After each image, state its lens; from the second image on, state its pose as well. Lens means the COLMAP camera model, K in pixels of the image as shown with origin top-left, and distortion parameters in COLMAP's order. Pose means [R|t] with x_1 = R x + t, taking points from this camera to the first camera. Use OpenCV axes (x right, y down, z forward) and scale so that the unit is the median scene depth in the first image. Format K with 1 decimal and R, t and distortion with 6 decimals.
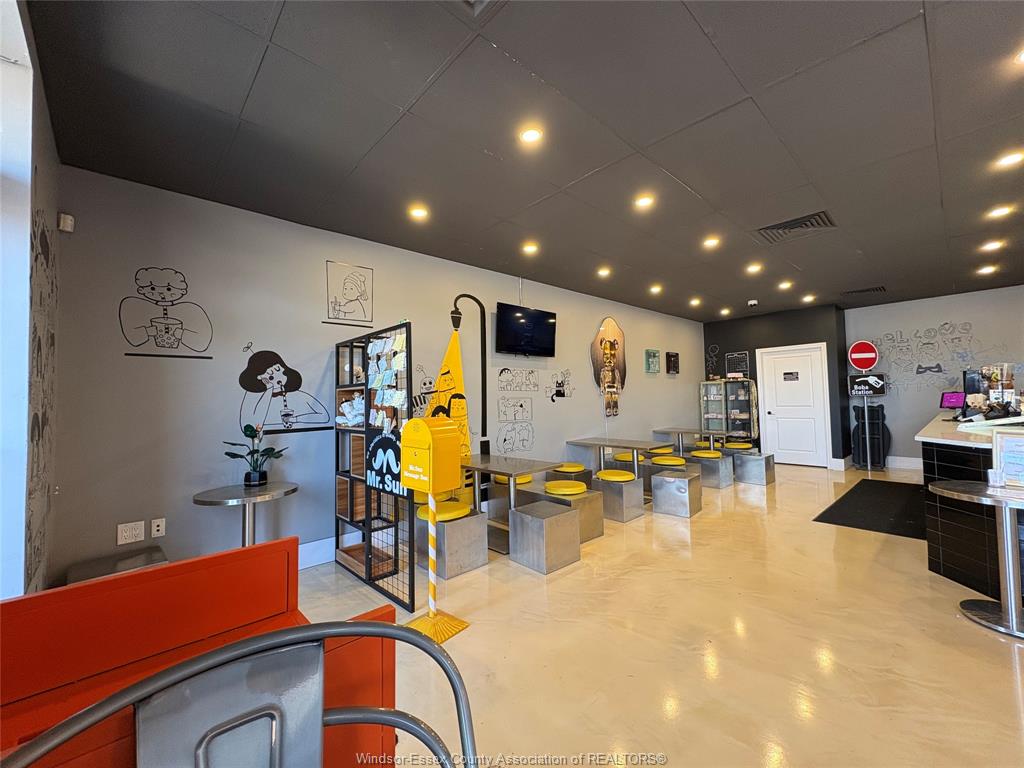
lens RADIAL K [[408.5, 0, 511.9], [0, 408.5, 383.3], [0, 0, 1]] dist [0.001276, -0.000187]
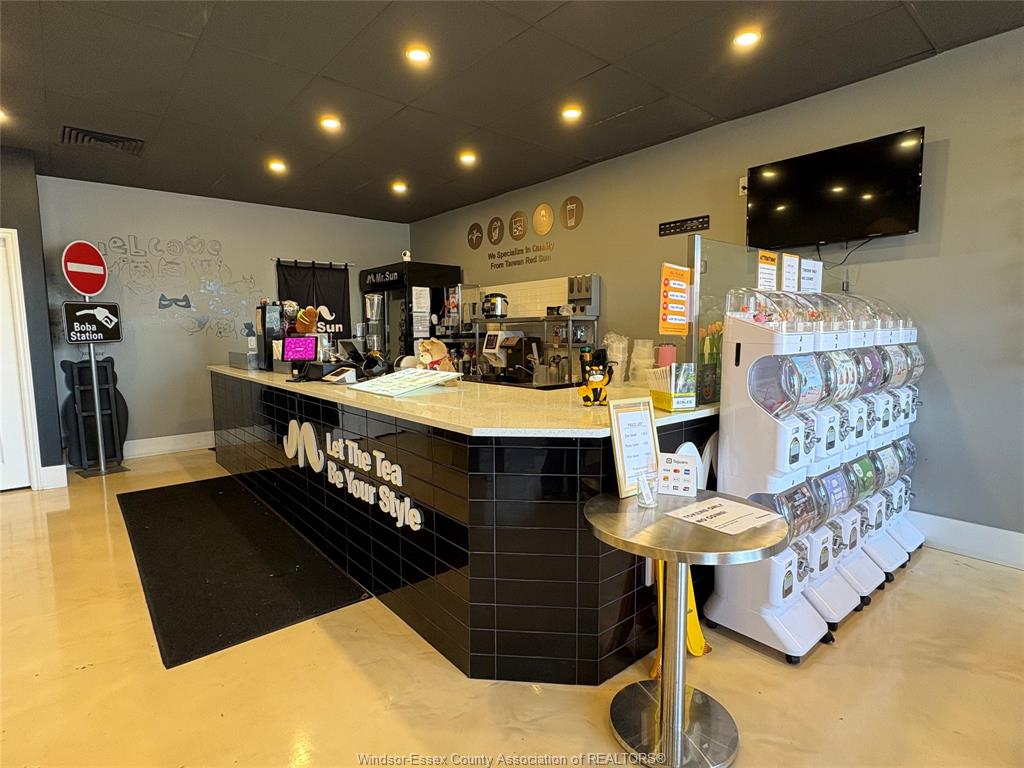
lens RADIAL K [[530.2, 0, 509.6], [0, 530.2, 382.0], [0, 0, 1]] dist [0.002419, 0.000136]
pose [[0.039045, -0.077306, 0.996243, 0.261701], [-0.027604, 0.996539, 0.078411, 0.019330], [-0.998856, -0.030562, 0.036776, 0.644513]]
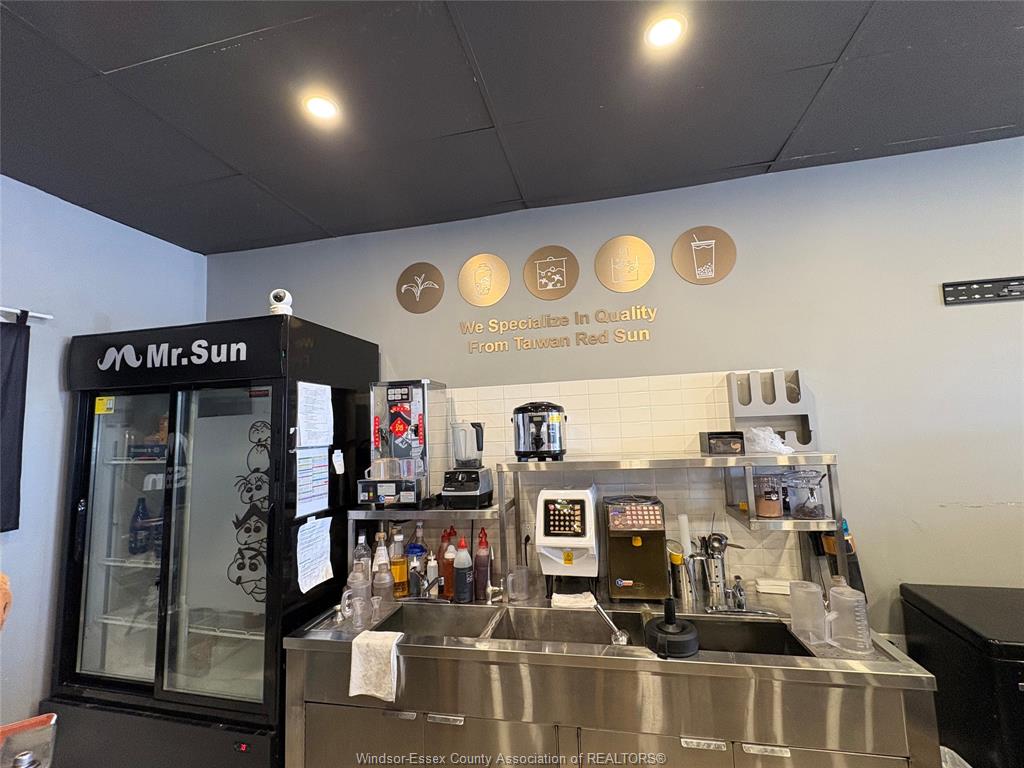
lens RADIAL K [[455.5, 0, 512.2], [0, 455.5, 382.0], [0, 0, 1]] dist [0.002265, -0.001116]
pose [[-0.565240, 0.121434, 0.815939, 1.179894], [0.016645, 0.990583, -0.135895, -0.048944], [-0.824758, -0.063232, -0.561939, 1.042626]]
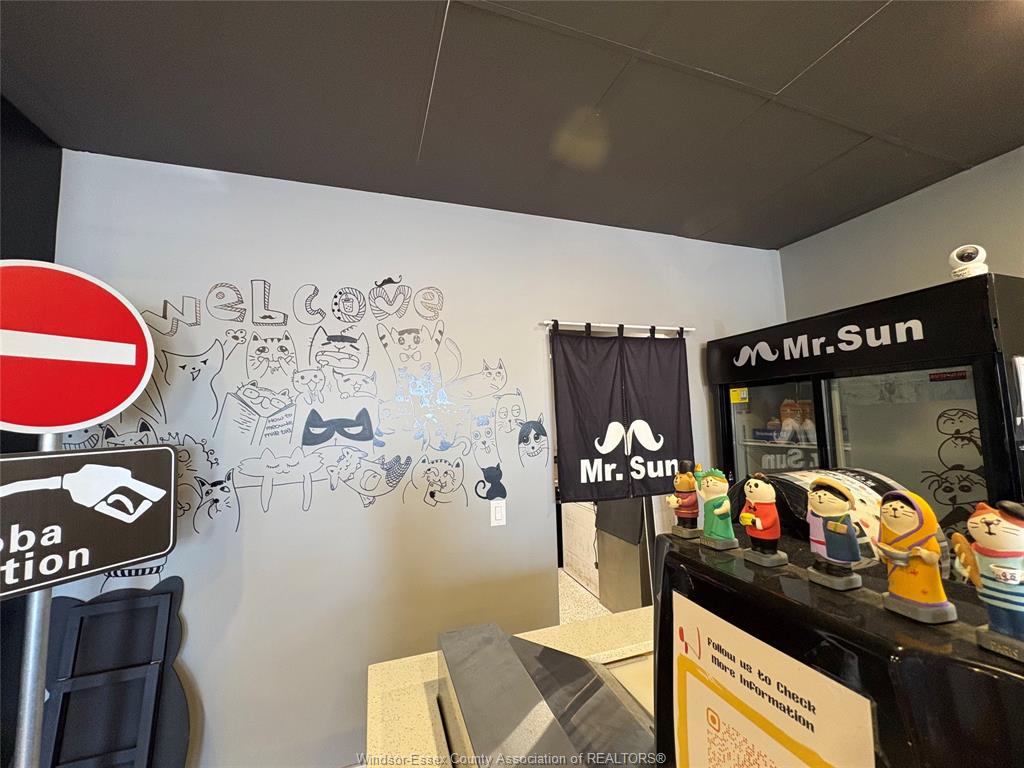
lens RADIAL K [[408.5, 0, 511.0], [0, 408.5, 383.7], [0, 0, 1]] dist [0.001276, -0.000187]
pose [[0.392412, 0.092372, 0.915140, 1.237789], [-0.011616, 0.995363, -0.095488, -0.060308], [-0.919716, 0.026841, 0.391665, 1.197499]]
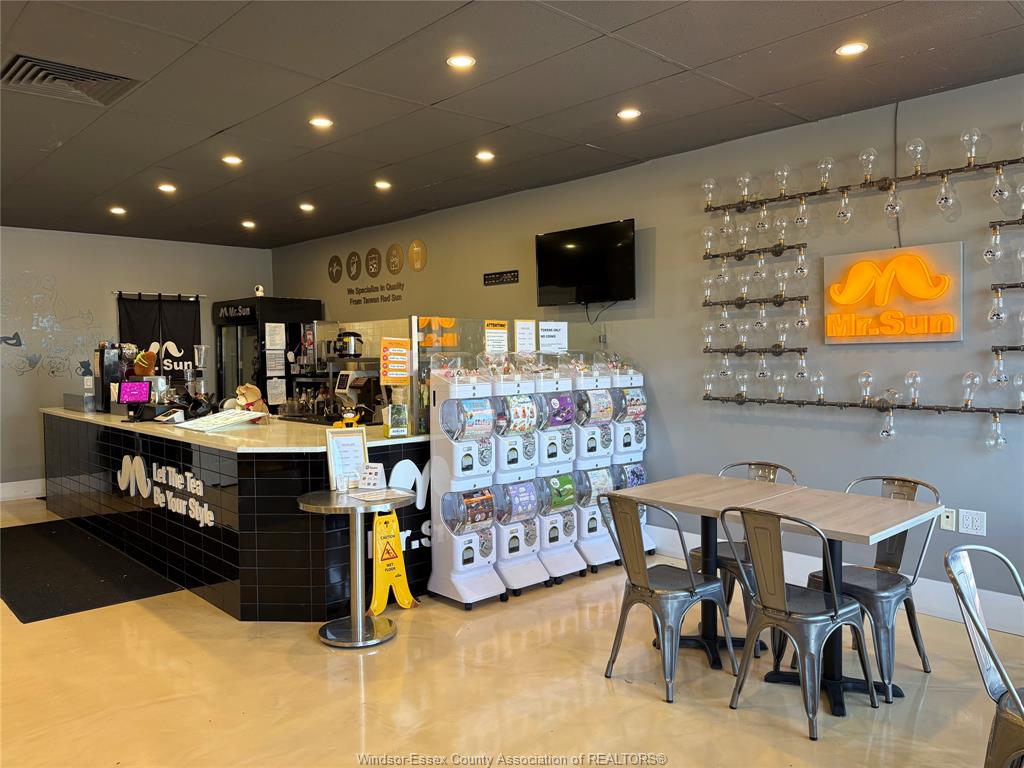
lens RADIAL K [[774.5, 0, 507.3], [0, 774.5, 385.7], [0, 0, 1]] dist [0.058277, -0.062833]
pose [[-0.004922, -0.022140, 0.999743, -0.290557], [-0.024832, 0.999449, 0.022011, -0.016409], [-0.999680, -0.024718, -0.005469, 0.360473]]
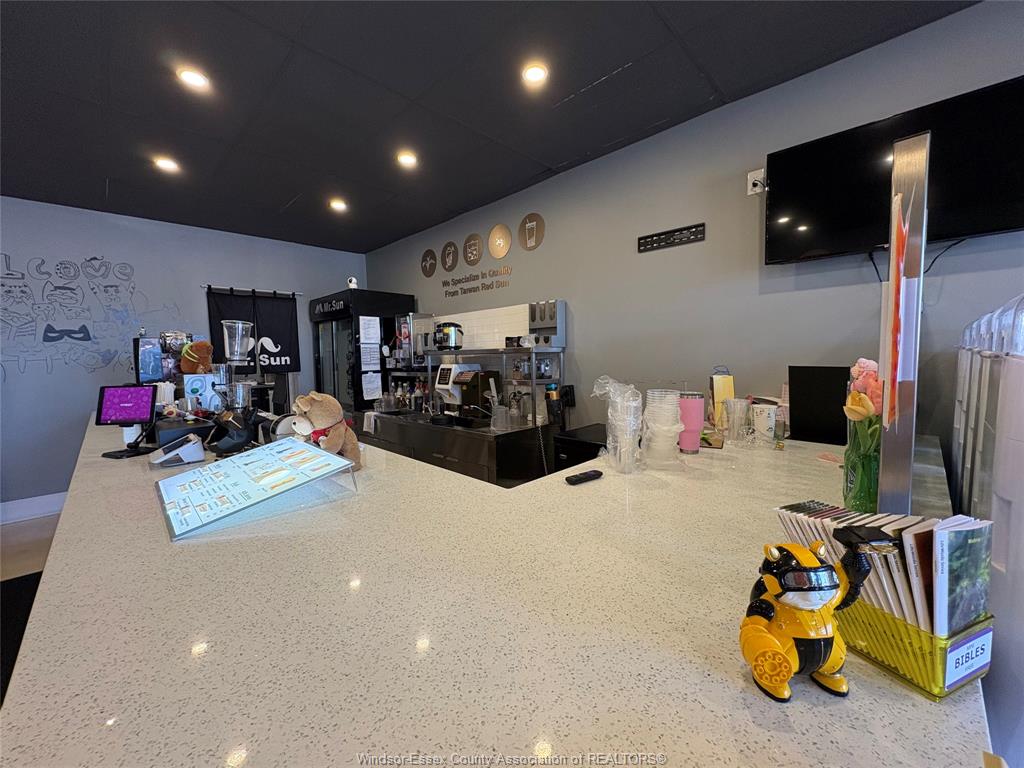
lens RADIAL K [[408.5, 0, 511.8], [0, 408.5, 383.0], [0, 0, 1]] dist [0.001276, -0.000187]
pose [[-0.047234, -0.050031, 0.997630, 0.651831], [-0.016481, 0.998648, 0.049301, -0.007348], [-0.998748, -0.014113, -0.047994, 0.634838]]
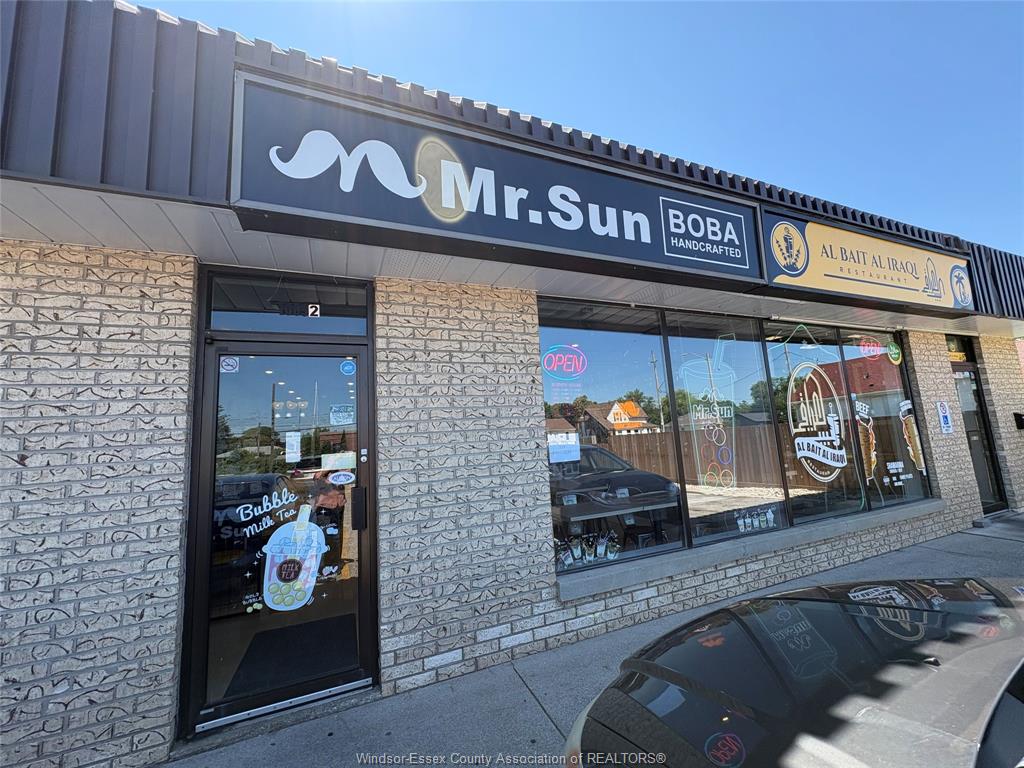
lens RADIAL K [[408.5, 0, 512.8], [0, 408.5, 383.3], [0, 0, 1]] dist [0.001276, -0.000187]
pose [[-0.944655, 0.115855, 0.306927, 1.707384], [0.064136, 0.982734, -0.173554, -0.018359], [-0.321735, -0.144263, -0.935775, 1.248580]]
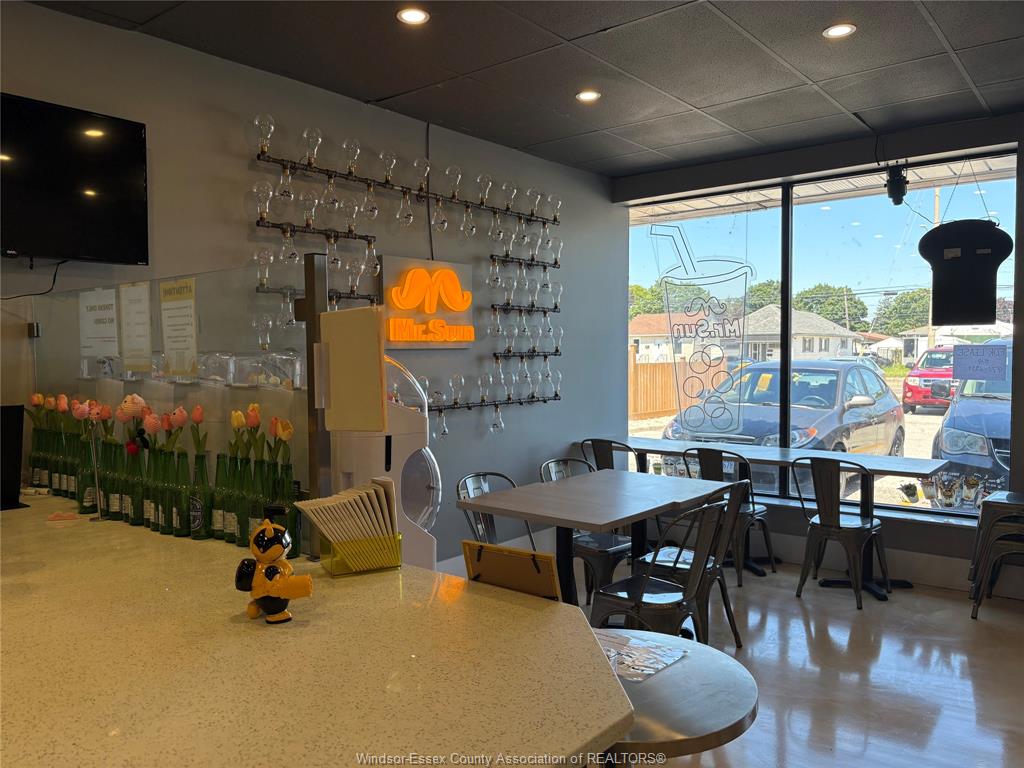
lens RADIAL K [[774.5, 0, 508.1], [0, 774.5, 391.3], [0, 0, 1]] dist [0.058277, -0.062833]
pose [[-0.990545, 0.036851, -0.132142, 0.746915], [0.035243, 0.999274, 0.014486, -0.014788], [0.132580, 0.009692, -0.991125, 0.926221]]
